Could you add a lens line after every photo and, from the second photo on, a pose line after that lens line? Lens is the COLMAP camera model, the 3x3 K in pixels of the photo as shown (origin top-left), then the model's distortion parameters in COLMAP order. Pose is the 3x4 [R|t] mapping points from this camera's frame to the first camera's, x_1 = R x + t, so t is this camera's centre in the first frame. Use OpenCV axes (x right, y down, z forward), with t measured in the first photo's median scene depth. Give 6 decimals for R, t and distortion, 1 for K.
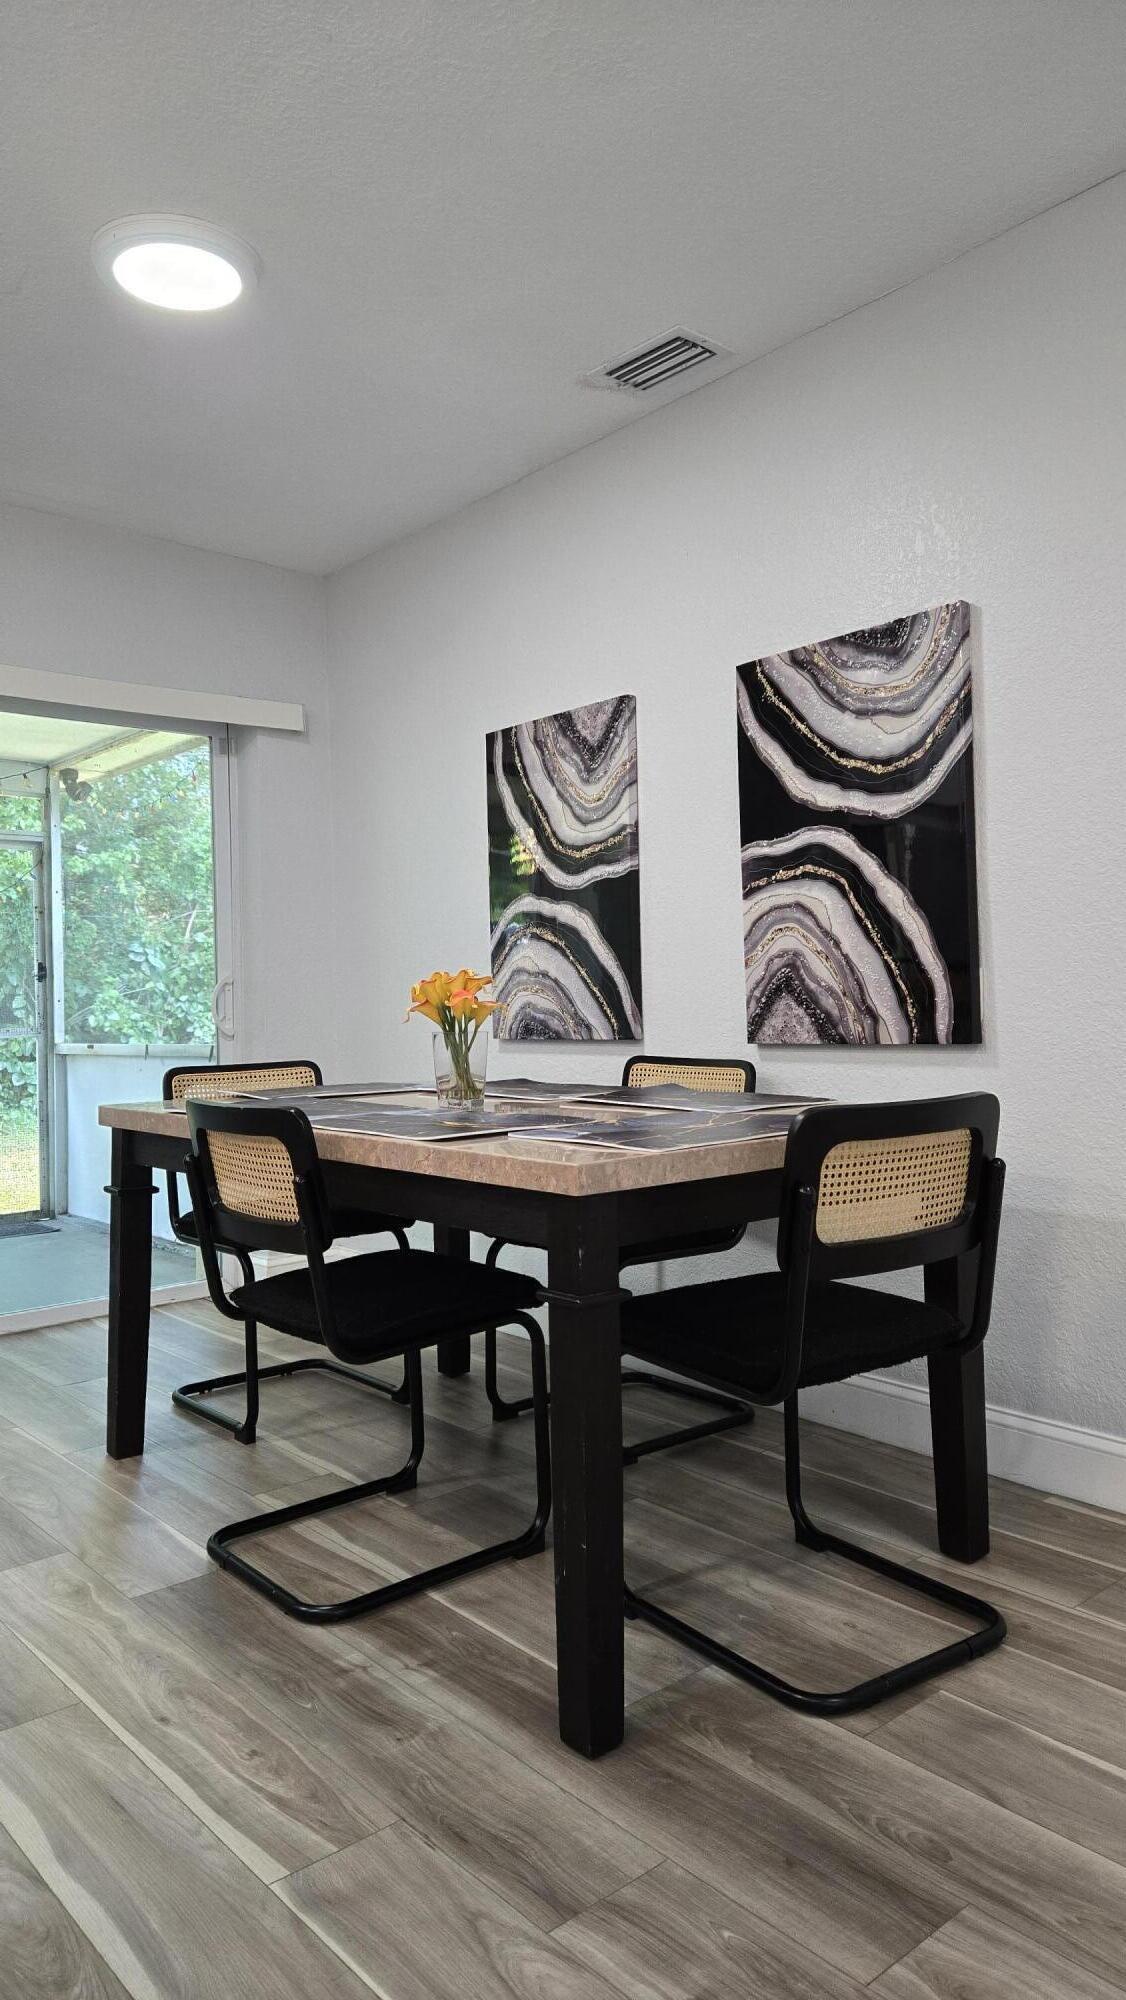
lens RADIAL K [[1326.3, 0, 558.0], [0, 1326.3, 980.5], [0, 0, 1]] dist [0.080985, -0.064947]
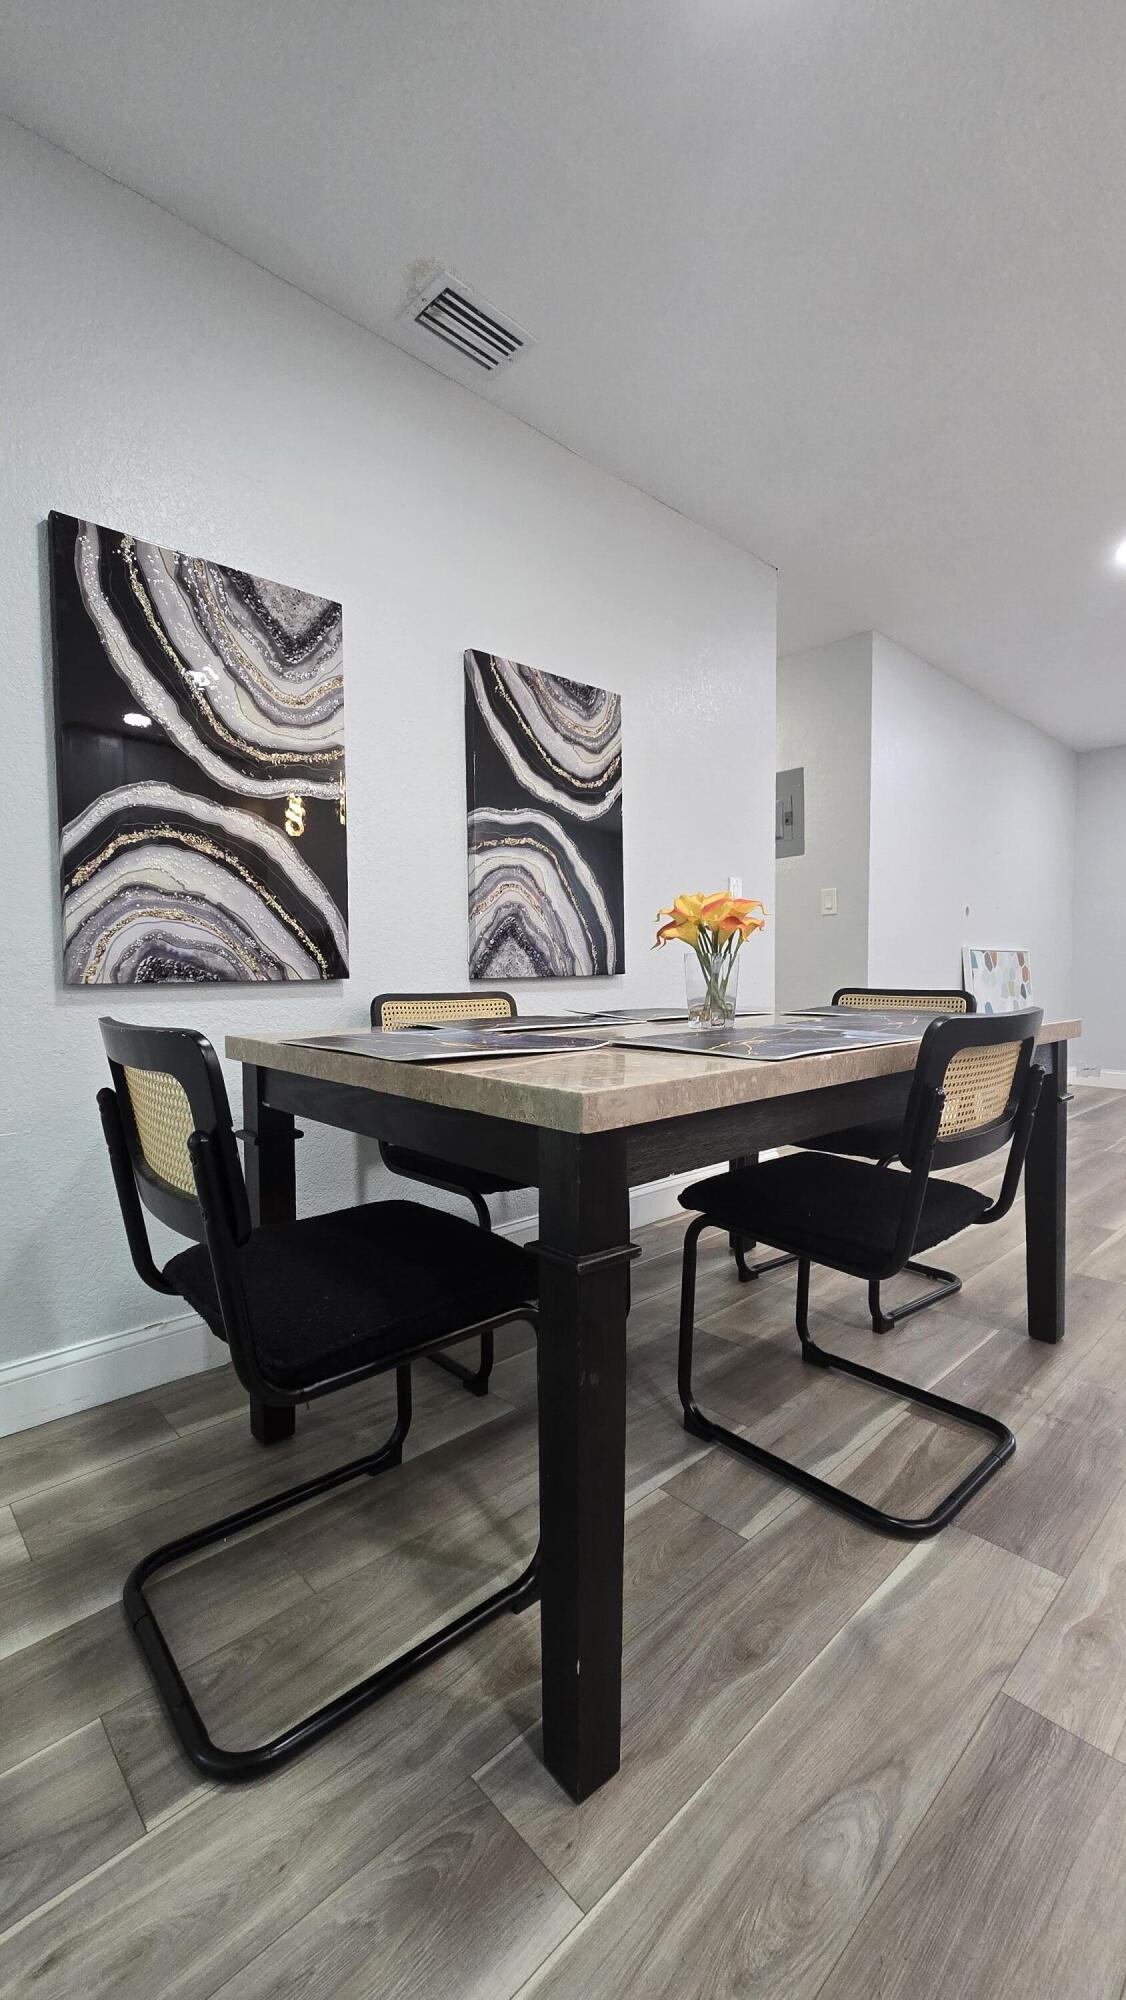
lens RADIAL K [[821.3, 0, 568.6], [0, 821.3, 1004.2], [0, 0, 1]] dist [0.001509, -0.000373]
pose [[-0.052566, -0.020072, 0.998416, -0.605829], [-0.005109, 0.999790, 0.019831, 0.057361], [-0.998604, -0.004059, -0.052658, 0.994657]]
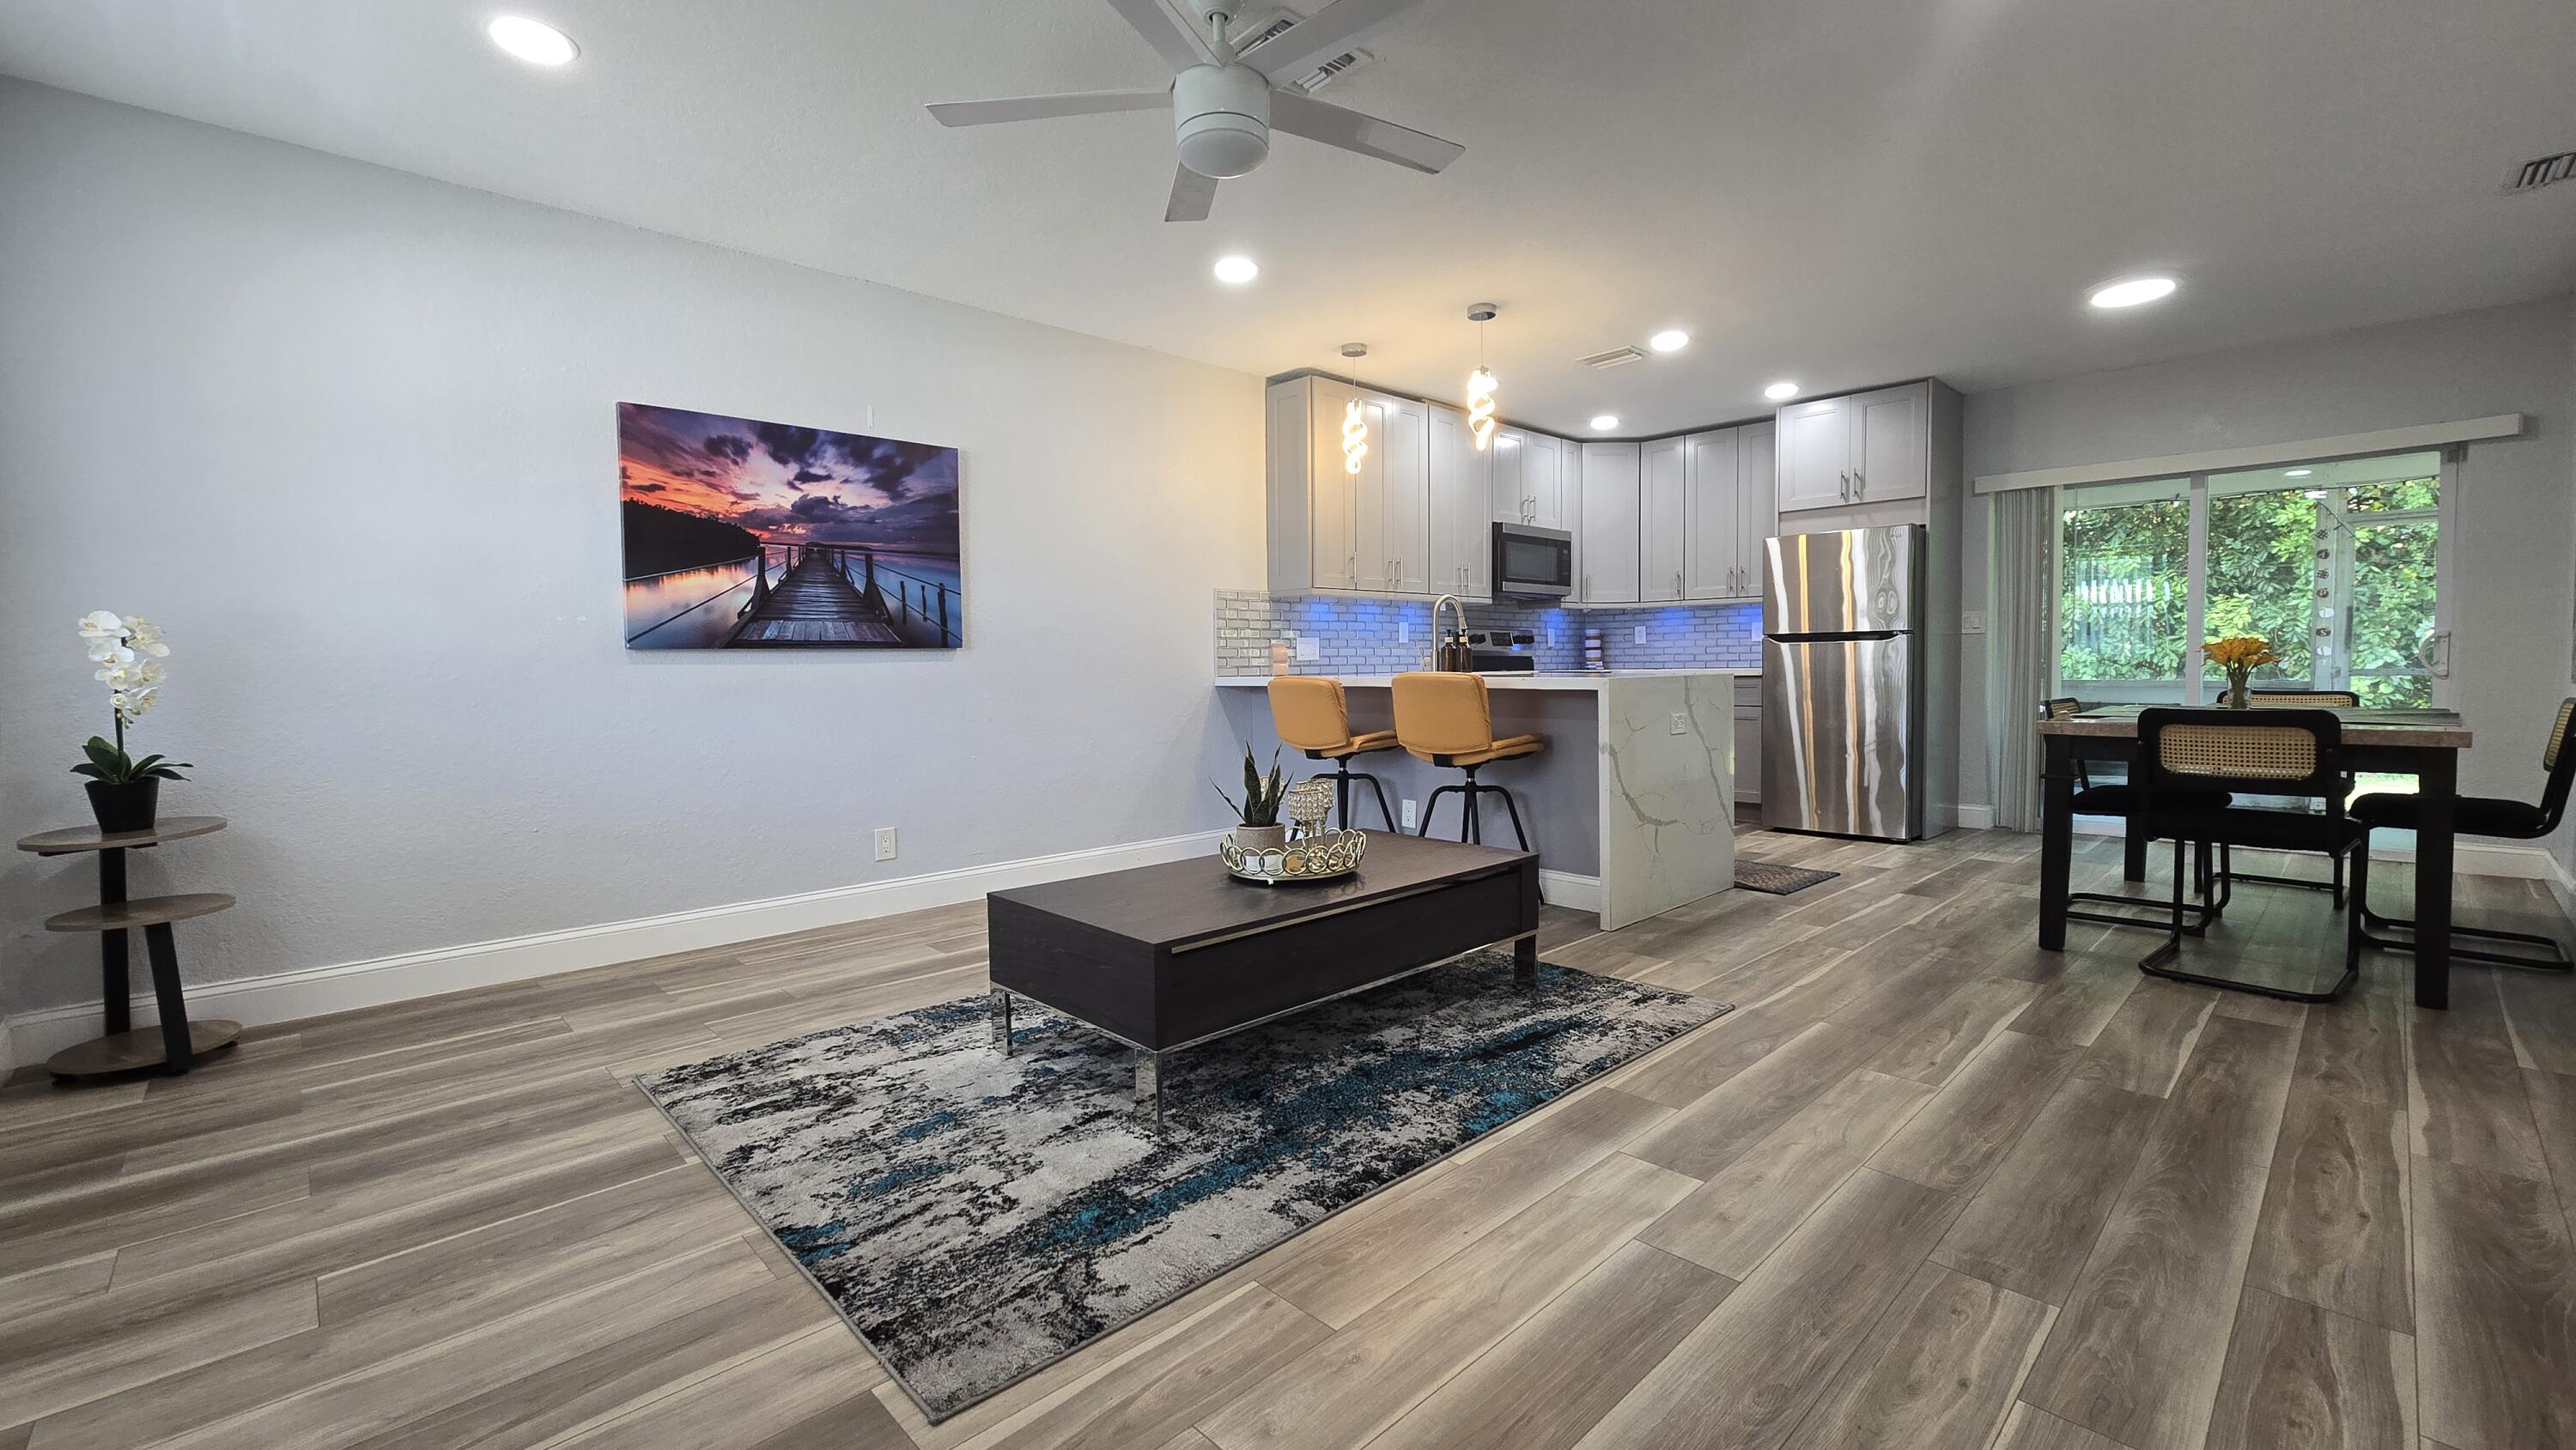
lens RADIAL K [[1050.8, 0, 1293.5], [0, 1050.8, 714.1], [0, 0, 1]] dist [-0.001269, 0.000057]
pose [[0.056724, 0.067315, -0.996118, 1.105411], [0.021407, 0.997413, 0.068621, -0.024259], [0.998160, -0.025217, 0.055136, -0.307525]]
